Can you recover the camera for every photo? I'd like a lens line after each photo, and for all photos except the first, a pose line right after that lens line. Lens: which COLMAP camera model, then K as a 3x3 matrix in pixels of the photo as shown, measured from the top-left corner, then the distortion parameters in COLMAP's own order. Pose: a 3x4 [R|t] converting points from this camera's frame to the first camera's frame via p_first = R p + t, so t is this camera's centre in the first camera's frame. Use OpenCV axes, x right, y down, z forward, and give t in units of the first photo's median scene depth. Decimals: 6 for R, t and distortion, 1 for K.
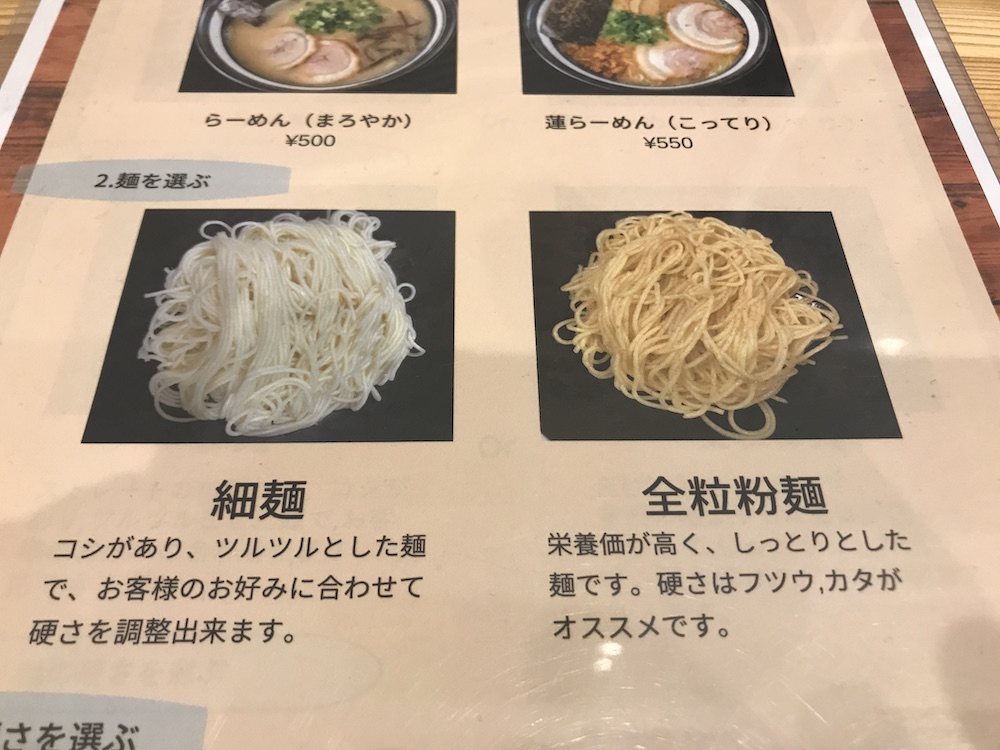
lens RADIAL K [[818.5, 0, 497.5], [0, 818.5, 372.5], [0, 0, 1]] dist [0.011773, -0.002234]
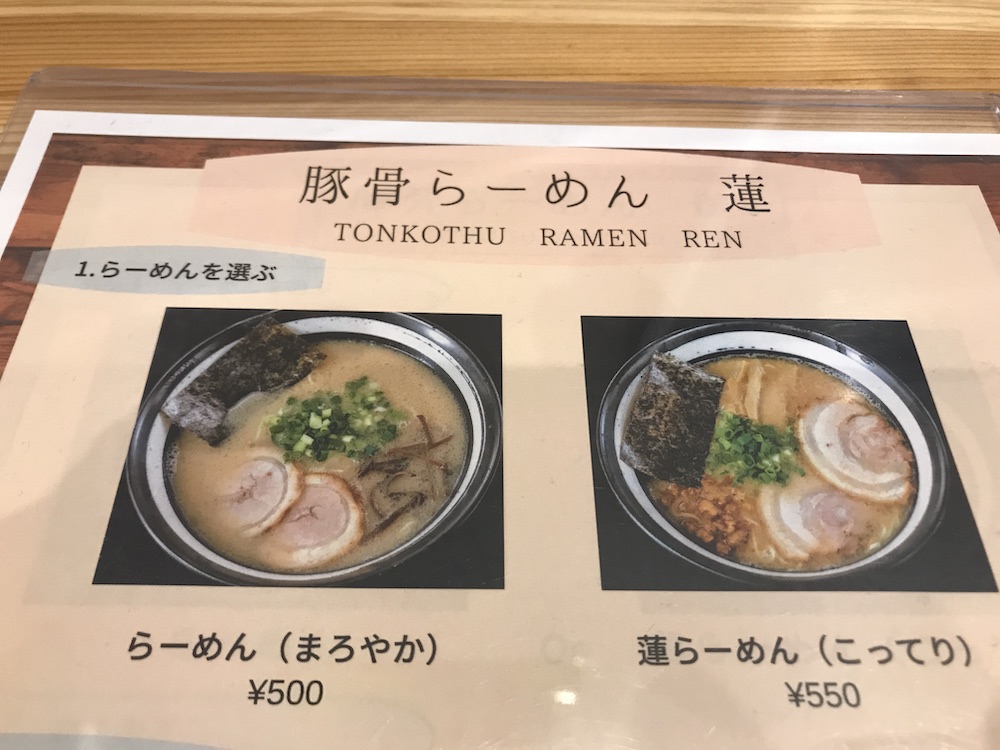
lens RADIAL K [[818.5, 0, 502.3], [0, 818.5, 378.1], [0, 0, 1]] dist [0.011773, -0.002234]
pose [[0.999850, 0.015951, 0.006779, -0.056425], [-0.015946, 0.999873, -0.000782, -0.491892], [-0.006791, 0.000673, 0.999977, 0.308117]]
